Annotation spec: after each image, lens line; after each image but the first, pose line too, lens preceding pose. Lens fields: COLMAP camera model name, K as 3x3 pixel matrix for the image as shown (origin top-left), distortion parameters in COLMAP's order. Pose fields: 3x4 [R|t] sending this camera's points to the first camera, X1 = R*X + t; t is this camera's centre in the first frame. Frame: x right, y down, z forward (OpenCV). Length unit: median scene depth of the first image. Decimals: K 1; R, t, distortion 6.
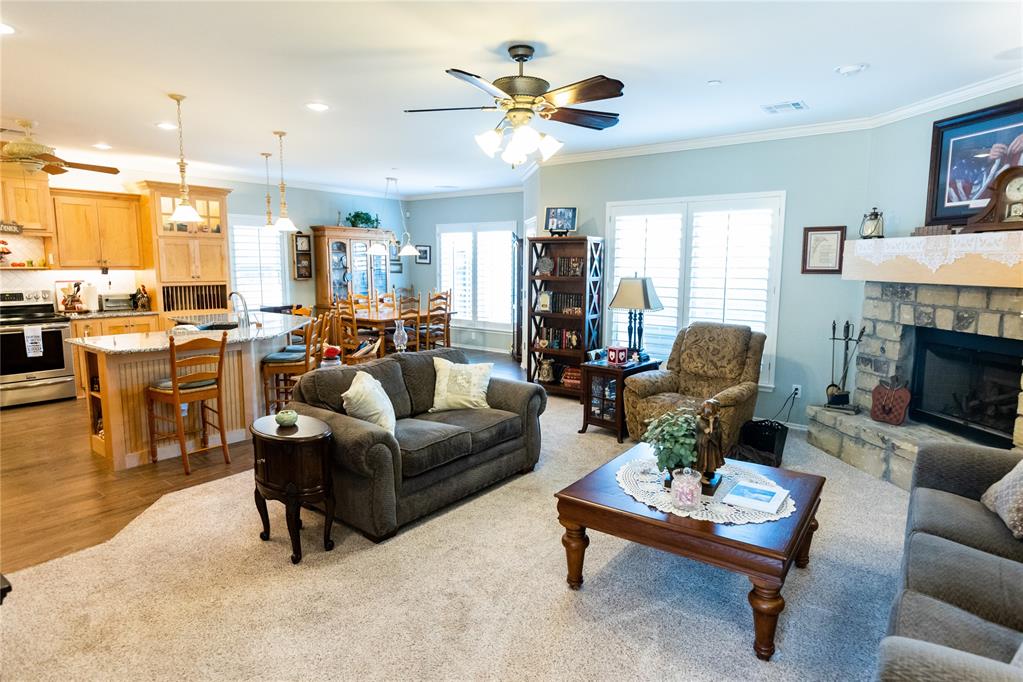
lens RADIAL K [[576.9, 0, 511.6], [0, 576.9, 333.5], [0, 0, 1]] dist [-0.002325, 0.002099]
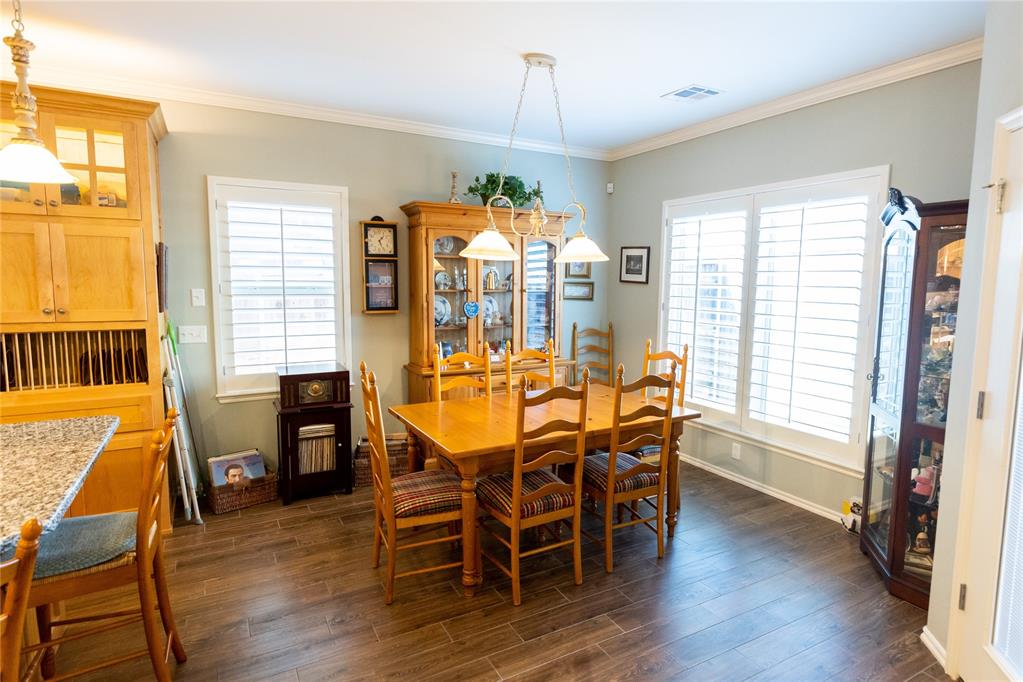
lens RADIAL K [[553.8, 0, 518.1], [0, 553.8, 337.0], [0, 0, 1]] dist [0.001120, -0.001025]
pose [[0.917405, 0.046049, -0.395282, -0.089201], [-0.054282, 0.998479, -0.009663, -0.107461], [0.394236, 0.030322, 0.918509, 0.873552]]
